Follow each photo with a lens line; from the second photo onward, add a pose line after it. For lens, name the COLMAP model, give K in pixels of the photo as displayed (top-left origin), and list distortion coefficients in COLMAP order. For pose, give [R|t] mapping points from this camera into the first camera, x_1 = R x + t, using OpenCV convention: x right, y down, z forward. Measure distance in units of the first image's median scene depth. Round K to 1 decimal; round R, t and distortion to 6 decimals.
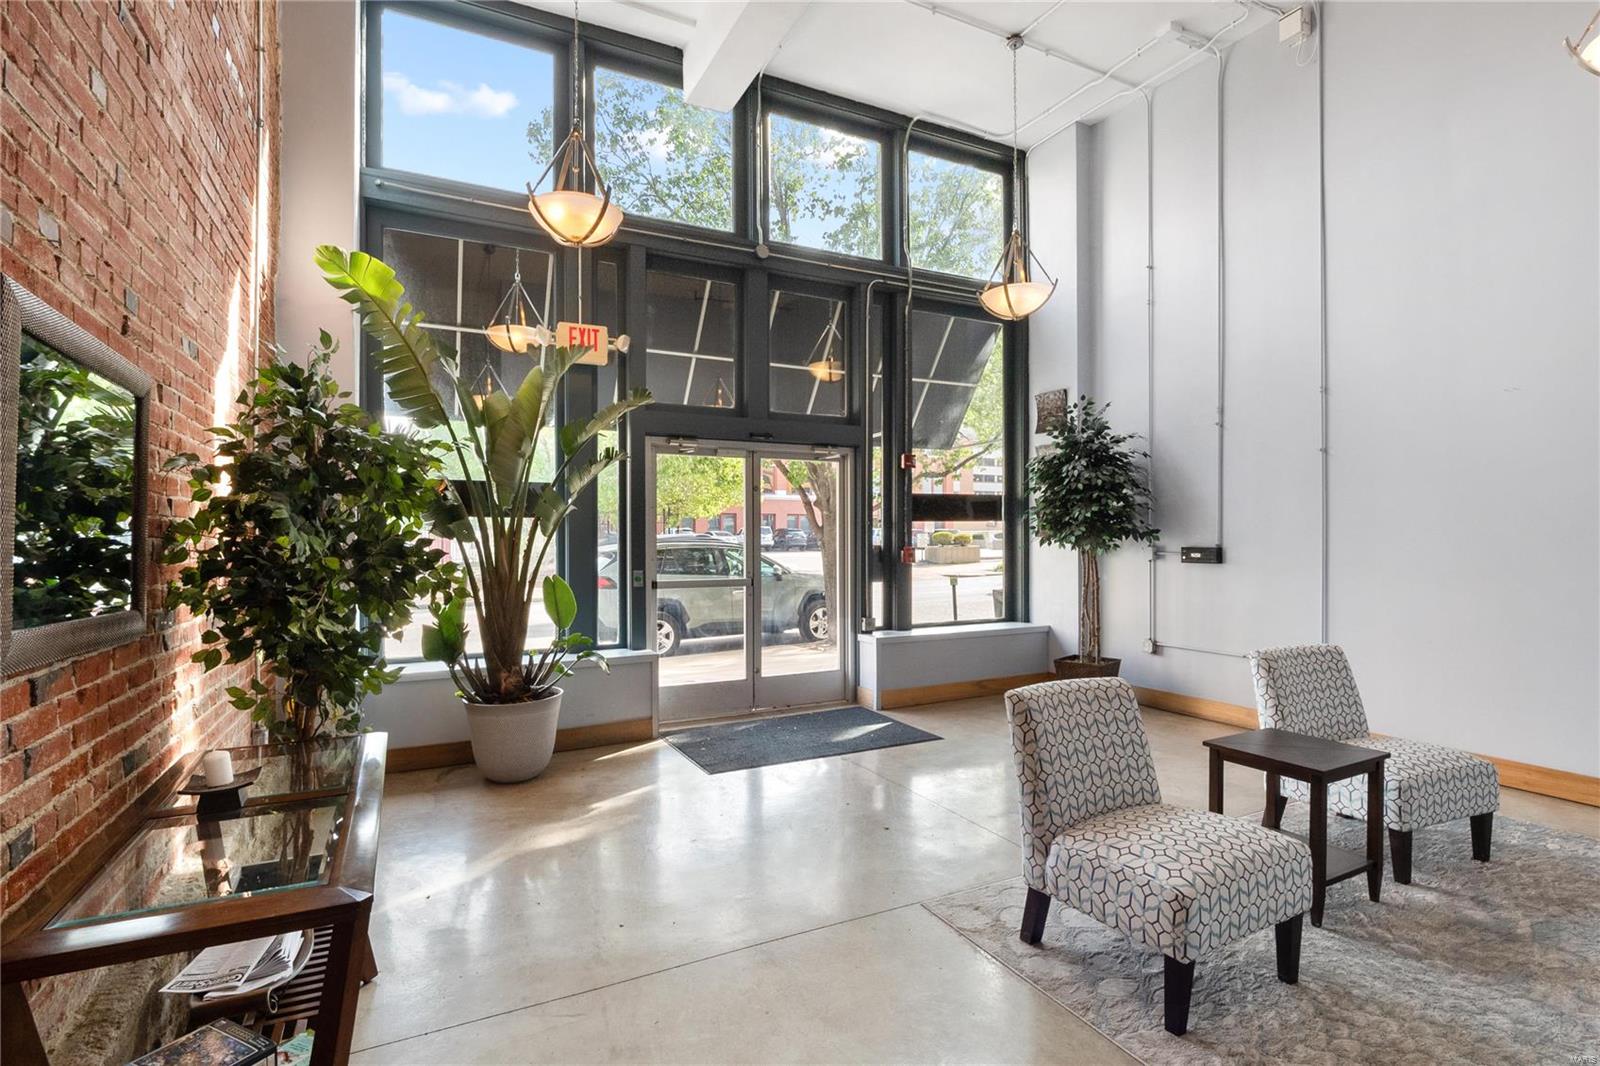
lens RADIAL K [[753.1, 0, 802.2], [0, 753.1, 521.2], [0, 0, 1]] dist [-0.007161, -0.000205]
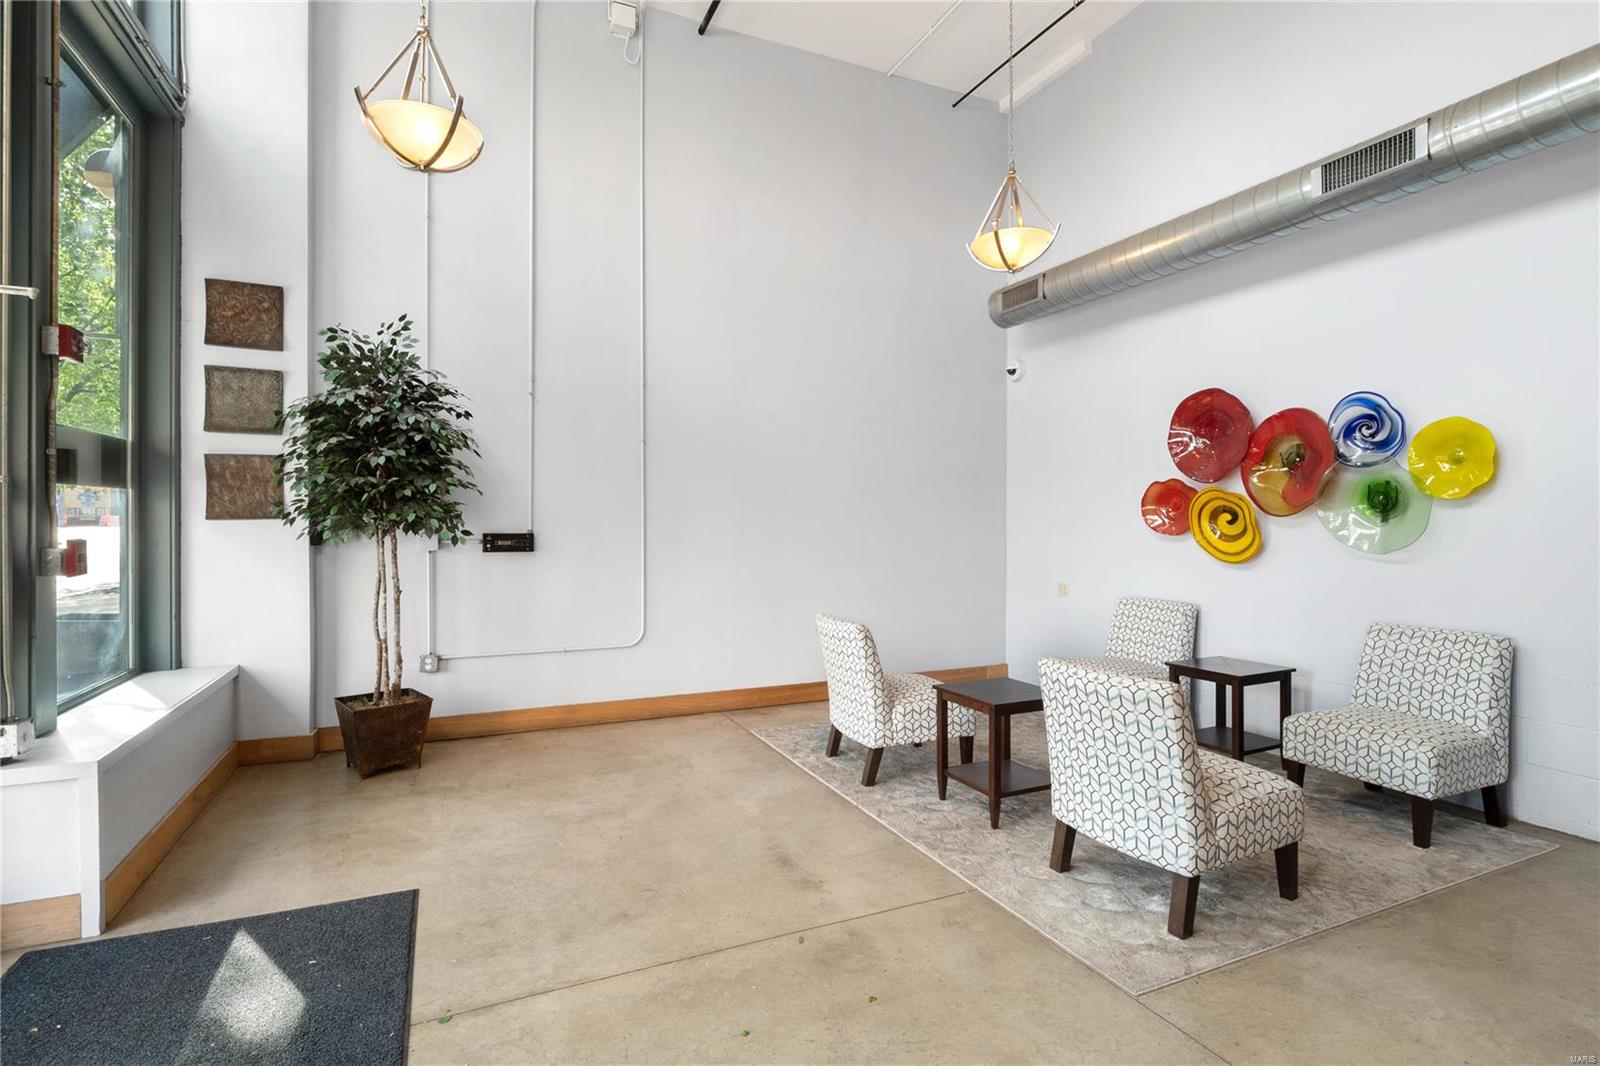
lens RADIAL K [[765.2, 0, 791.1], [0, 765.2, 525.8], [0, 0, 1]] dist [-0.002365, -0.000238]
pose [[0.046116, 0.004330, 0.998927, -0.315627], [-0.024714, 0.999689, -0.003192, 0.020171], [-0.998630, -0.024540, 0.046209, 0.620336]]
